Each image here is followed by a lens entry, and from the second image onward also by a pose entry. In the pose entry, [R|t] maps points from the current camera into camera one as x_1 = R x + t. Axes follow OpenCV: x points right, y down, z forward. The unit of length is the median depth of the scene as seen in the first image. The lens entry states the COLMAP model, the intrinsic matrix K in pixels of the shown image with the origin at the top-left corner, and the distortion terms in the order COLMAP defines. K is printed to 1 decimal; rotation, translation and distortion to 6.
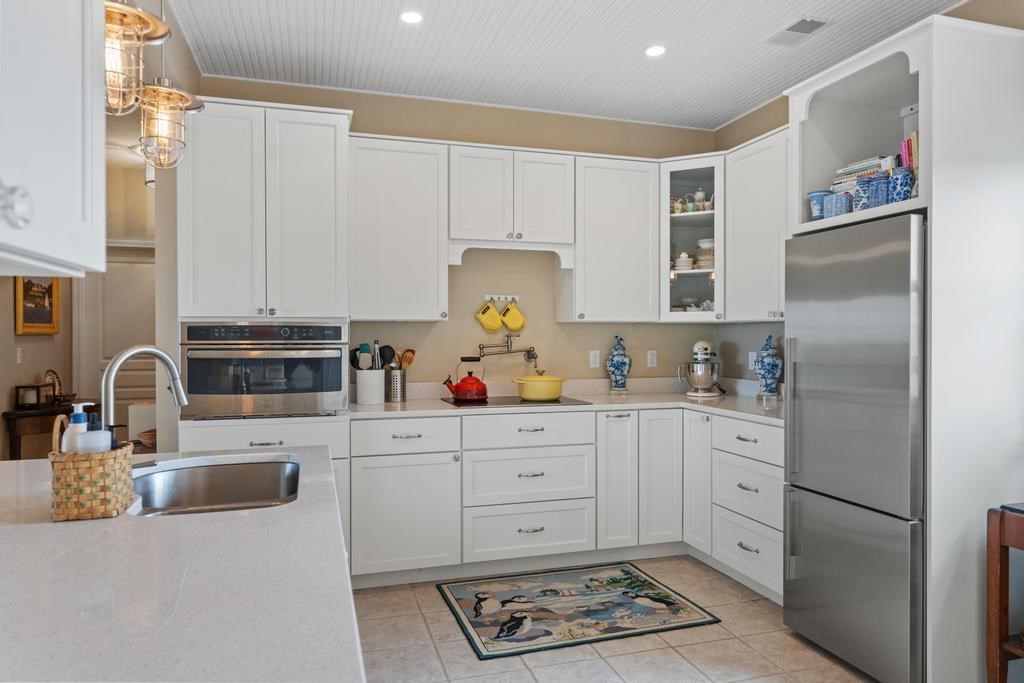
lens RADIAL K [[666.8, 0, 512.0], [0, 666.8, 341.5], [0, 0, 1]] dist [0.000586, 0.000267]
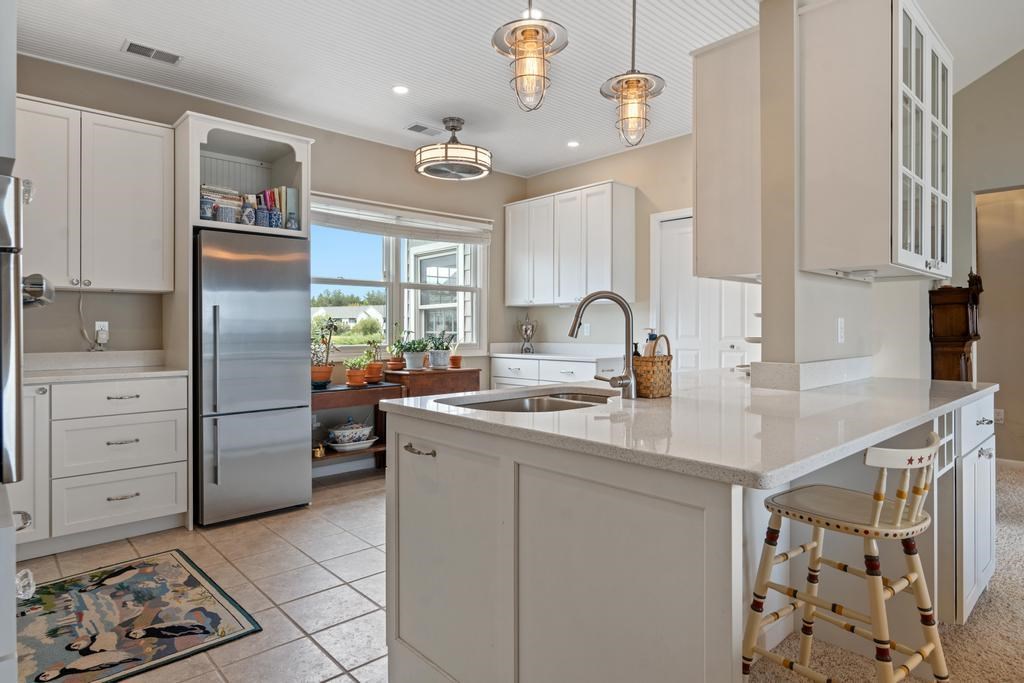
lens RADIAL K [[577.4, 0, 514.2], [0, 577.4, 327.8], [0, 0, 1]] dist [-0.000813, -0.001035]
pose [[-0.438668, 0.002561, 0.898646, -0.788134], [0.009557, 0.999953, 0.001815, 0.038966], [-0.898598, 0.009385, -0.438672, 0.858530]]
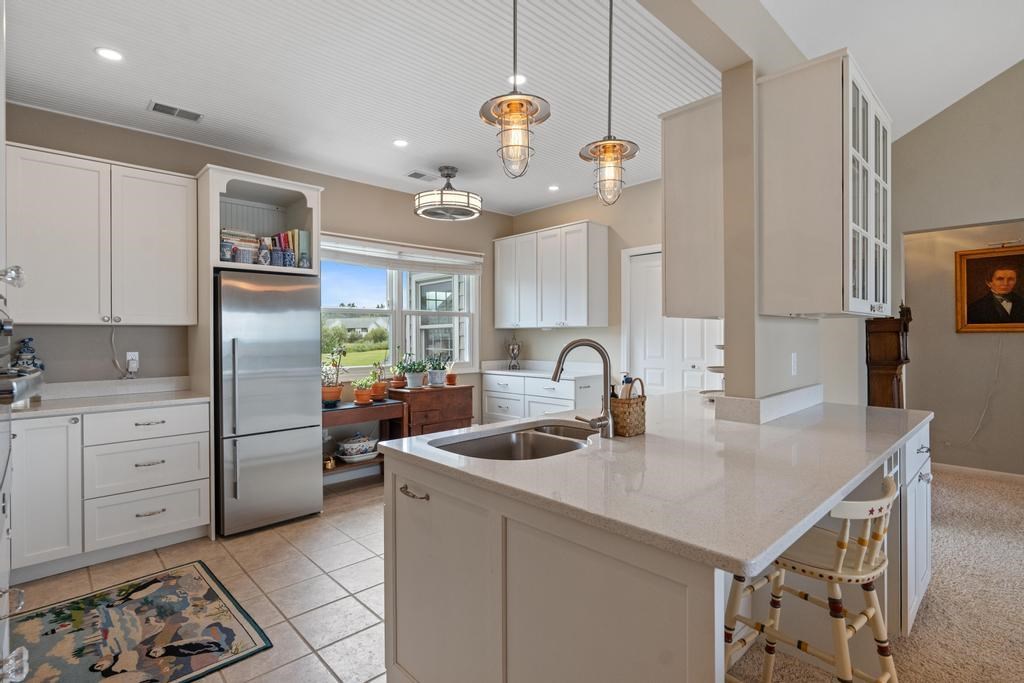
lens RADIAL K [[492.7, 0, 510.6], [0, 492.7, 336.2], [0, 0, 1]] dist [-0.002738, -0.000367]
pose [[-0.452073, 0.002673, 0.891977, -0.750428], [0.014022, 0.999893, 0.004111, -0.005021], [-0.891871, 0.014366, -0.452062, 0.837613]]
